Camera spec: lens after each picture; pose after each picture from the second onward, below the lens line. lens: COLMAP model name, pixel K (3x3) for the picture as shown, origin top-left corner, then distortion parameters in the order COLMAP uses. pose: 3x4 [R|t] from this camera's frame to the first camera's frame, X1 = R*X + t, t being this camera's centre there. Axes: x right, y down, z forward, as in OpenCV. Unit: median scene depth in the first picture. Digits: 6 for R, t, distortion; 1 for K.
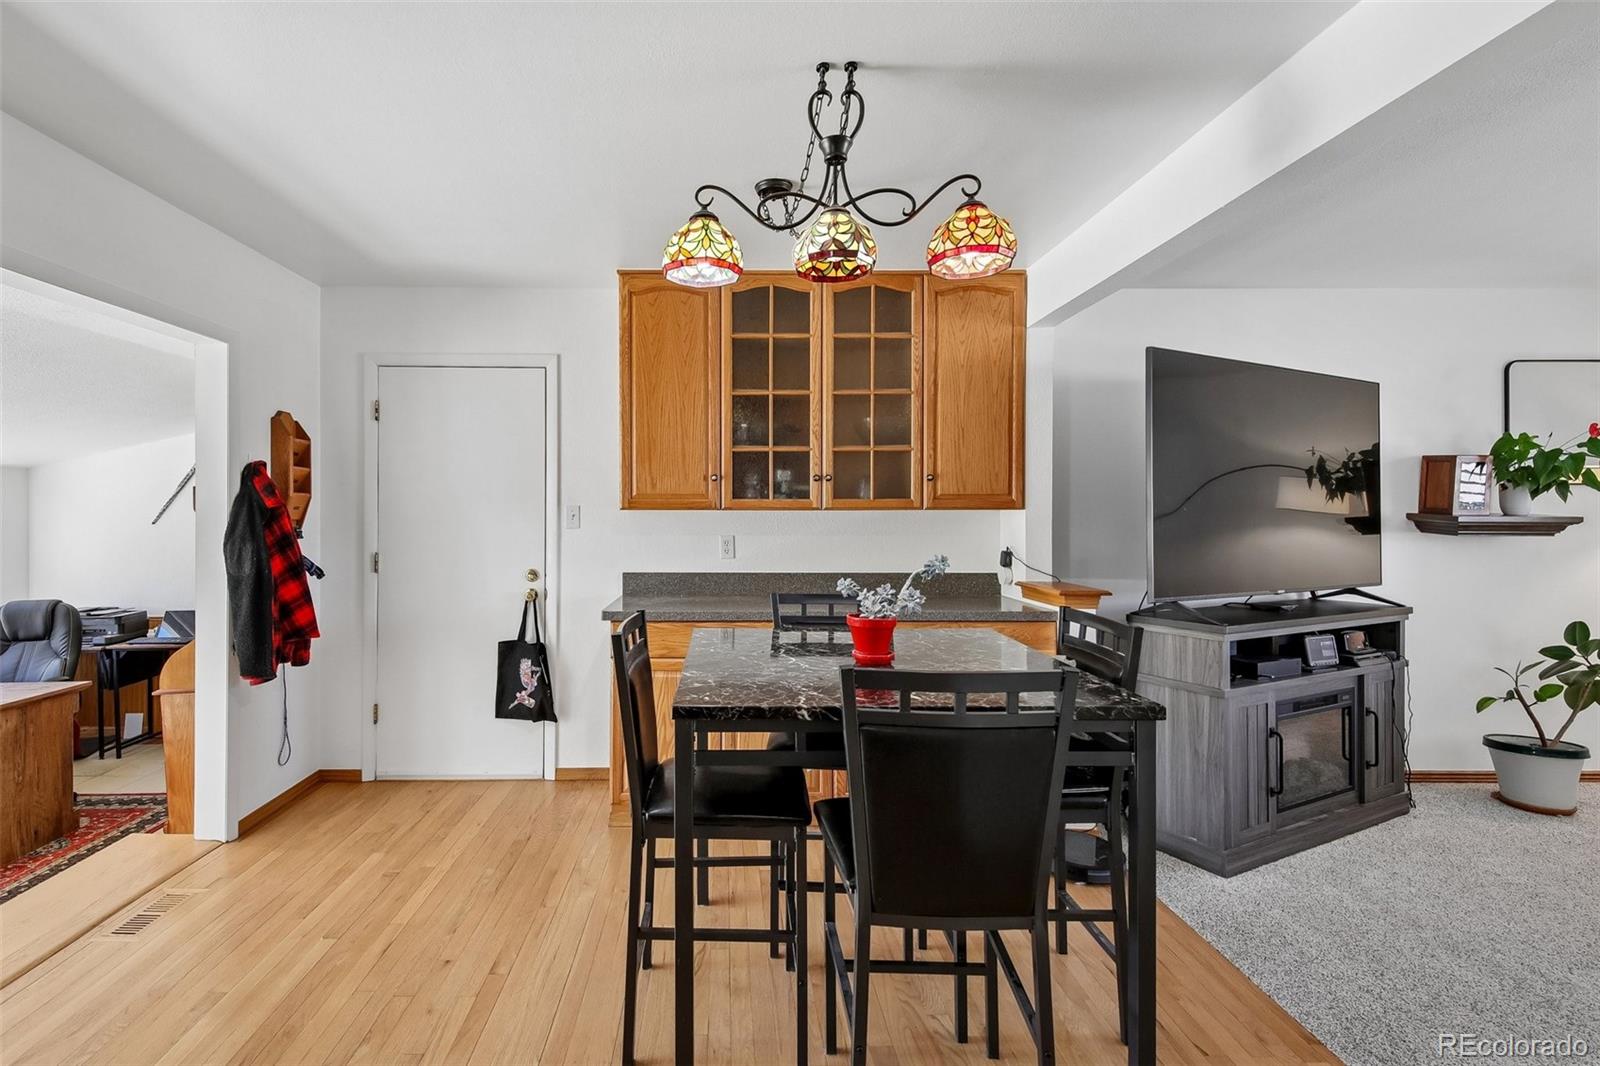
lens RADIAL K [[716.6, 0, 712.3], [0, 716.6, 518.7], [0, 0, 1]] dist [0.014125, -0.011105]
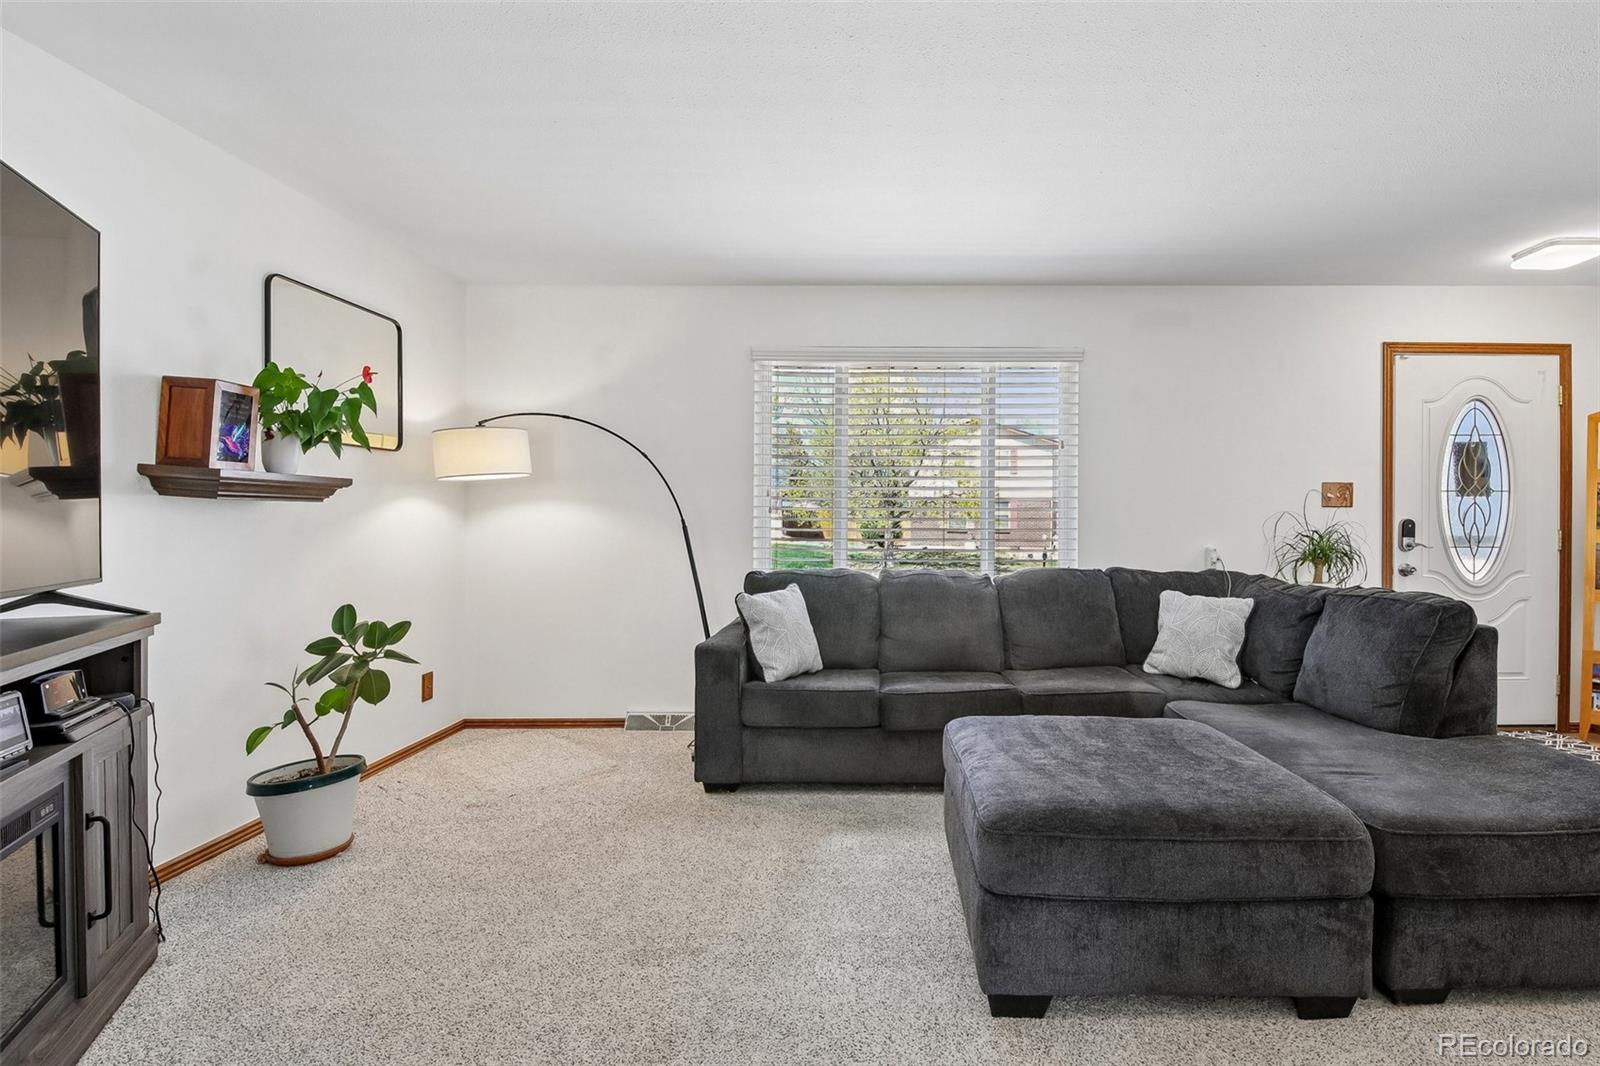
lens RADIAL K [[713.1, 0, 809.2], [0, 713.1, 522.5], [0, 0, 1]] dist [0.015865, -0.012315]
pose [[-0.006817, -0.000135, 0.999977, 0.374712], [-0.002841, 0.999996, 0.000116, 0.046125], [-0.999973, -0.002840, -0.006818, 0.465343]]
